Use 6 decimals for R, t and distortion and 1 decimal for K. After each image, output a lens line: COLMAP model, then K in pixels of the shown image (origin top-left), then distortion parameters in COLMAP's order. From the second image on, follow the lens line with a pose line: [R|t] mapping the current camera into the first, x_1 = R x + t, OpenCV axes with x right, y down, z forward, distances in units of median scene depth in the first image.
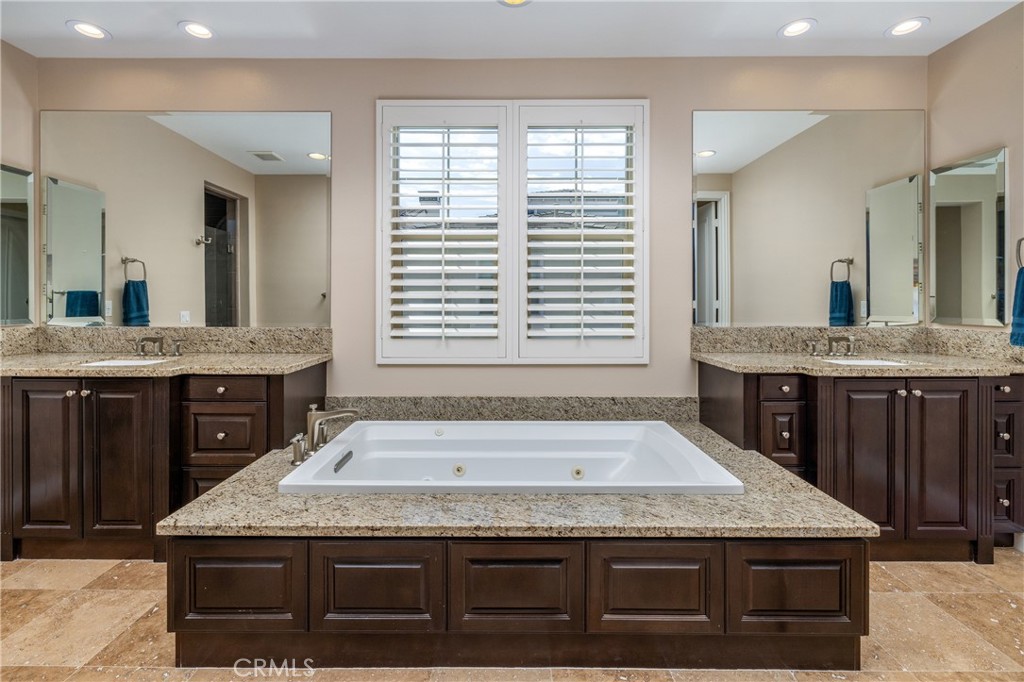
lens RADIAL K [[444.1, 0, 507.8], [0, 444.1, 305.6], [0, 0, 1]] dist [-0.002067, 0.000096]
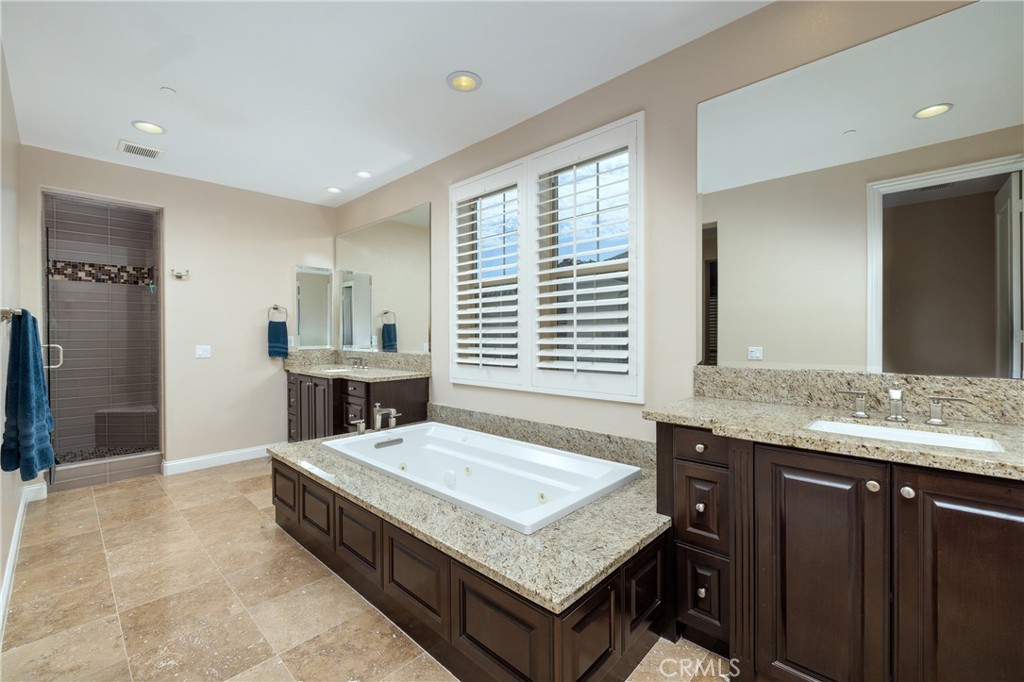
lens RADIAL K [[419.0, 0, 512.0], [0, 419.0, 341.0], [0, 0, 1]] dist [-0.005183, -0.000258]
pose [[0.736655, 0.004503, -0.676254, 0.709307], [-0.000976, 0.999984, 0.005596, -0.002204], [0.676268, -0.003462, 0.736647, 0.193007]]
